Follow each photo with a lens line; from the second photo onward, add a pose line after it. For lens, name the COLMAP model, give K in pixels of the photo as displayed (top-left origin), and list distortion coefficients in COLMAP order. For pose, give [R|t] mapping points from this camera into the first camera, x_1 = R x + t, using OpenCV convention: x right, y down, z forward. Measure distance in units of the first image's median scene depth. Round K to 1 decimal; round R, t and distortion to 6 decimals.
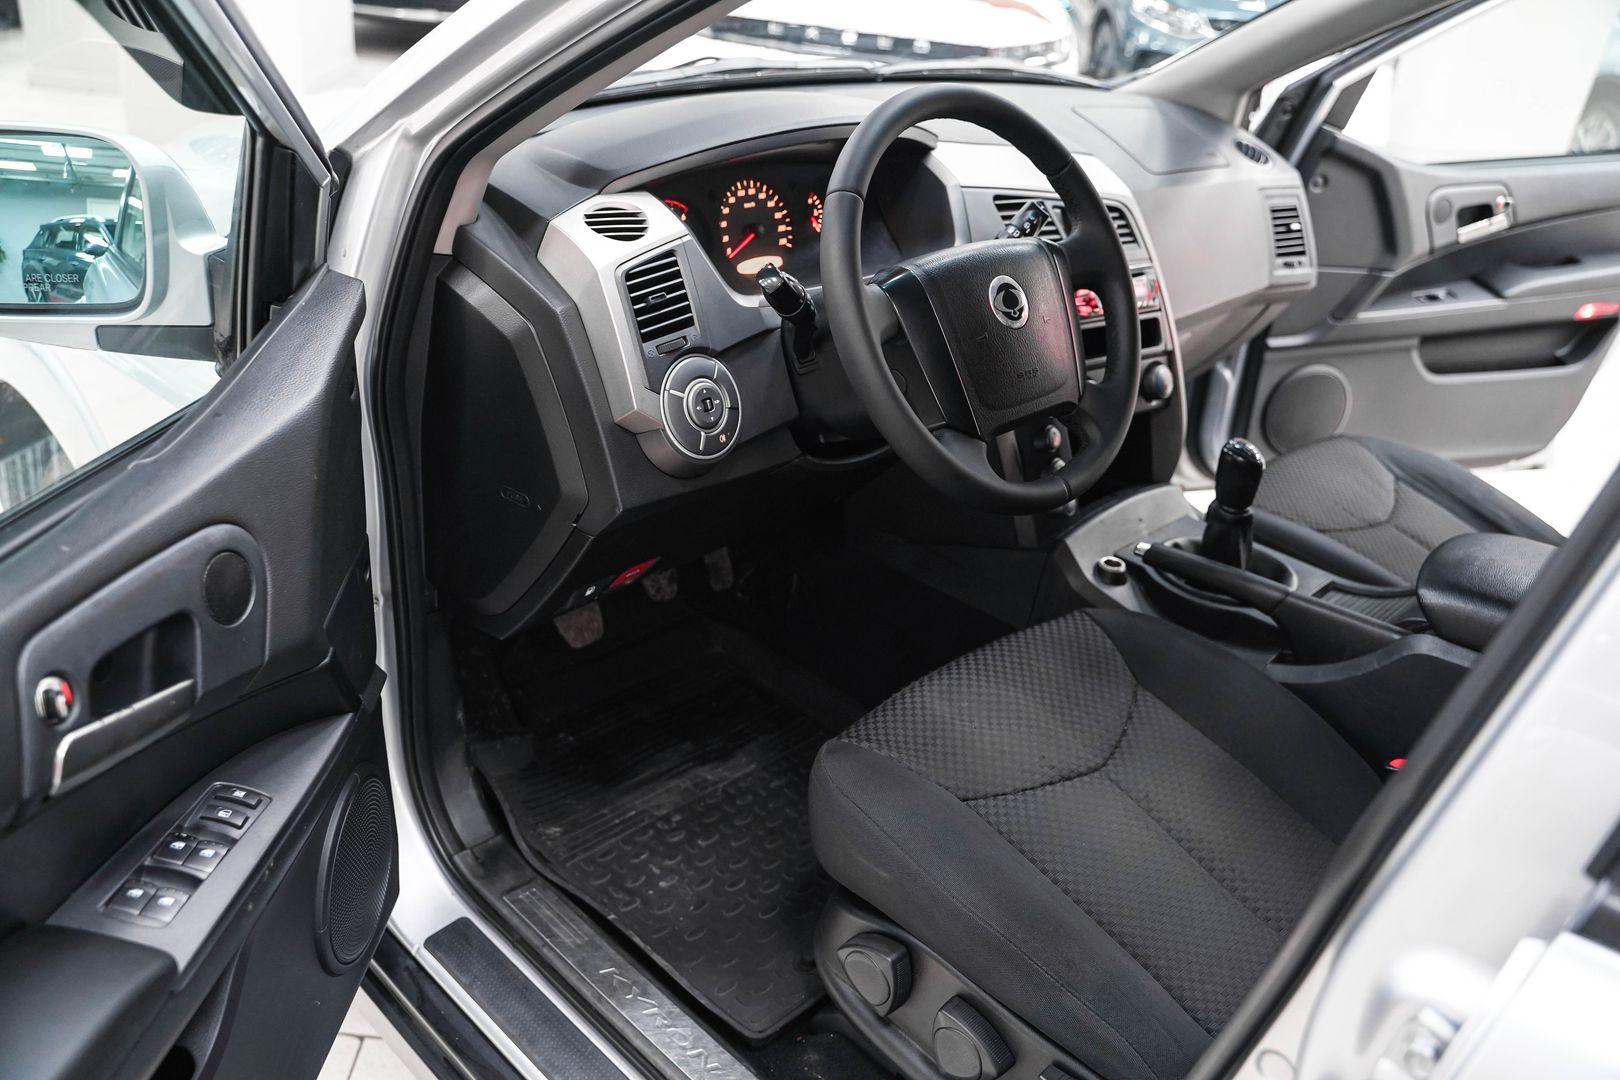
lens RADIAL K [[1315.6, 0, 810.0], [0, 1315.6, 540.0], [0, 0, 1]] dist [-0.103593, 0.007099]
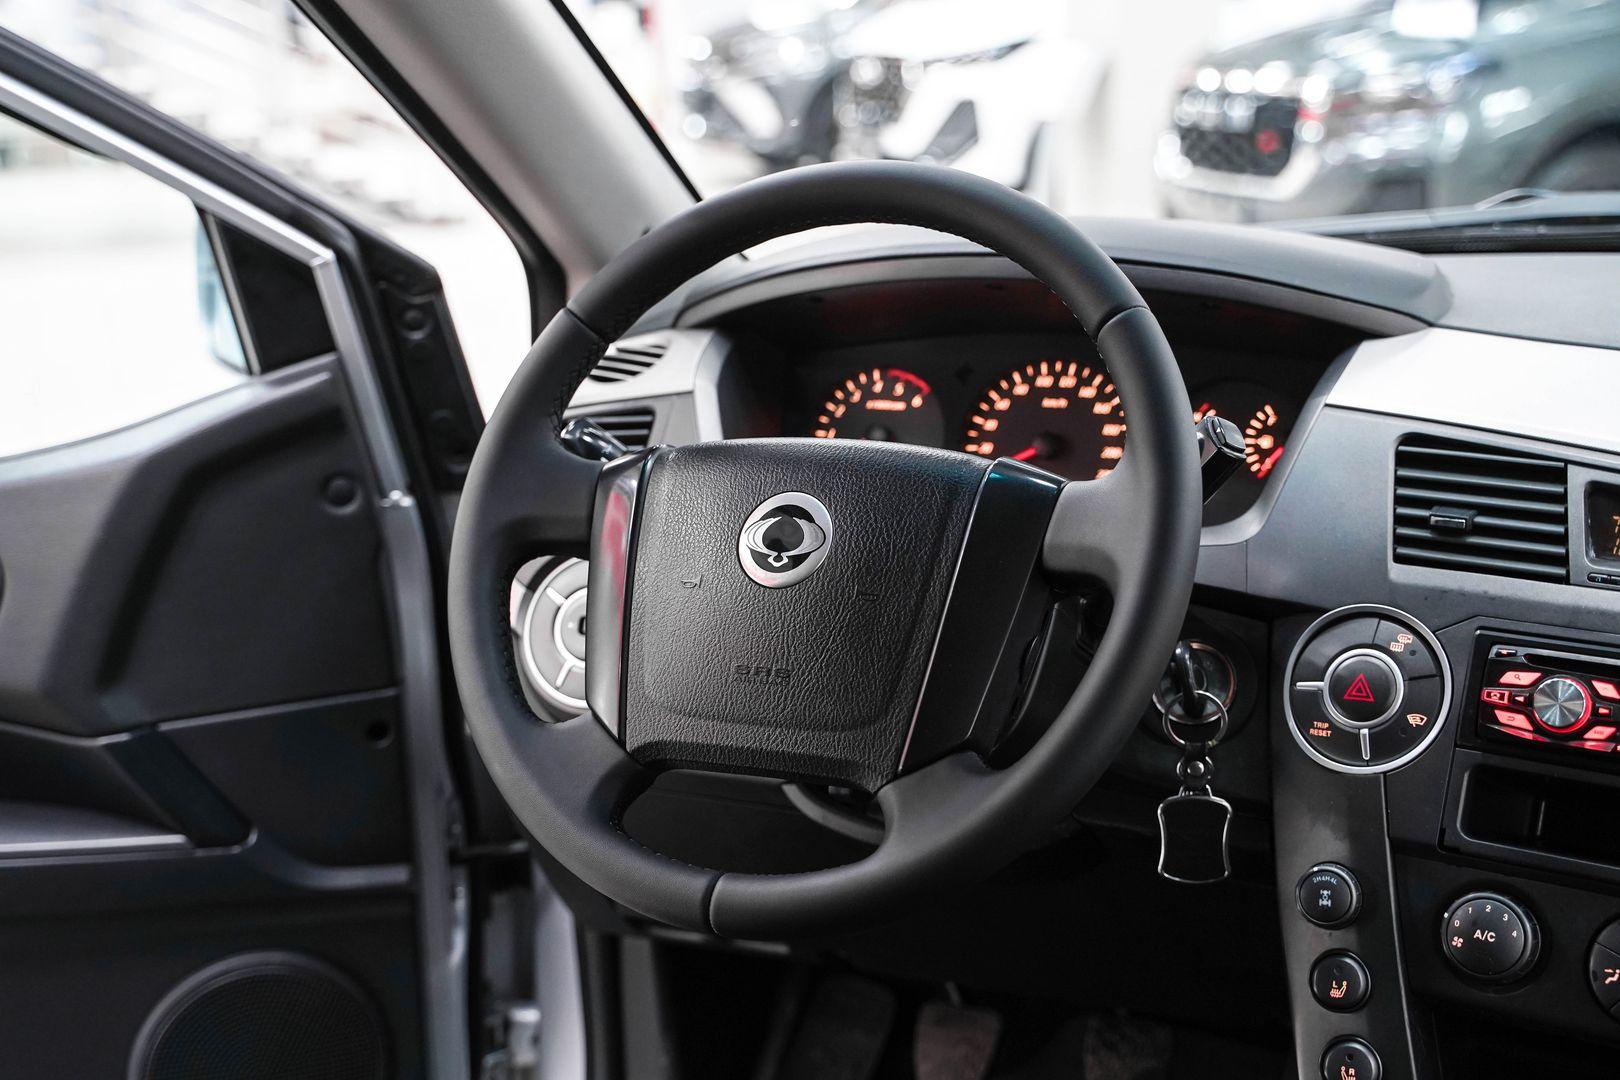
lens RADIAL K [[2140.0, 0, 767.3], [0, 2140.0, 541.7], [0, 0, 1]] dist [0.026435, 0.107322]
pose [[0.314908, 0.128163, -0.940429, 0.719667], [-0.377226, 0.926121, -0.000103, -0.130393], [0.870938, 0.354787, 0.339990, 0.506711]]
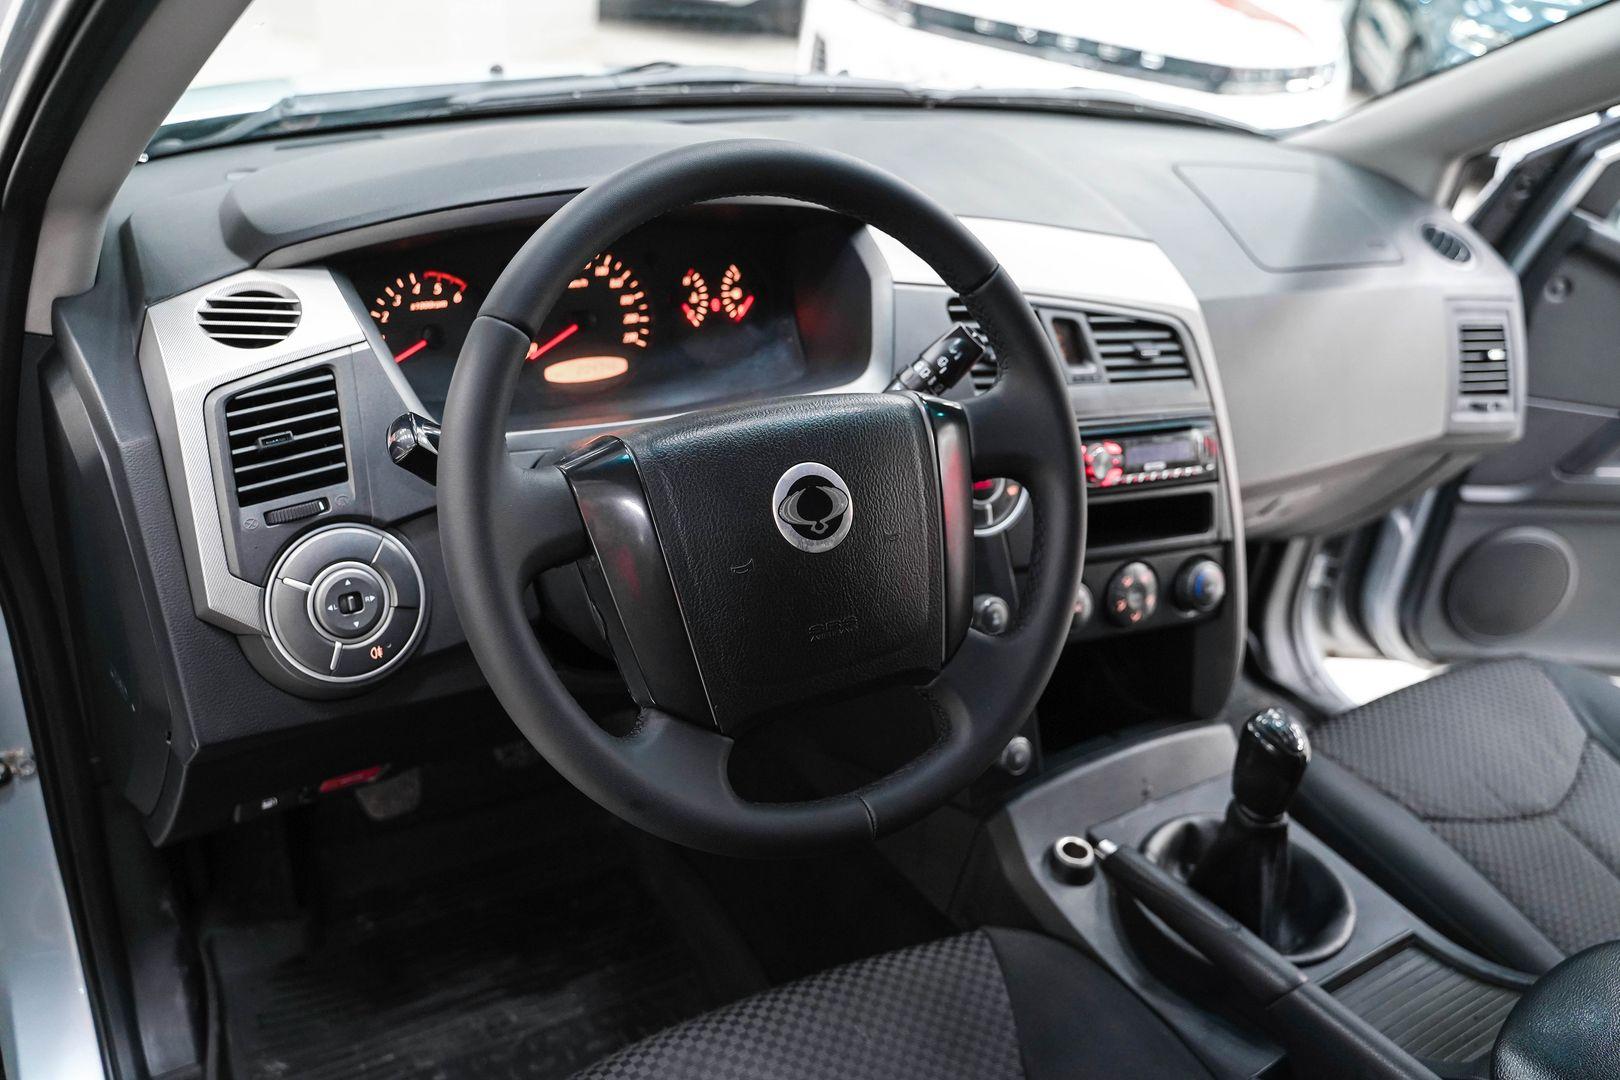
lens RADIAL K [[1332.8, 0, 810.0], [0, 1332.8, 540.0], [0, 0, 1]] dist [-0.115037, 0.080949]
pose [[0.973105, 0.134168, -0.187257, 0.196117], [-0.133623, 0.990910, 0.015586, -0.128958], [0.187646, 0.009855, 0.982187, 0.287306]]
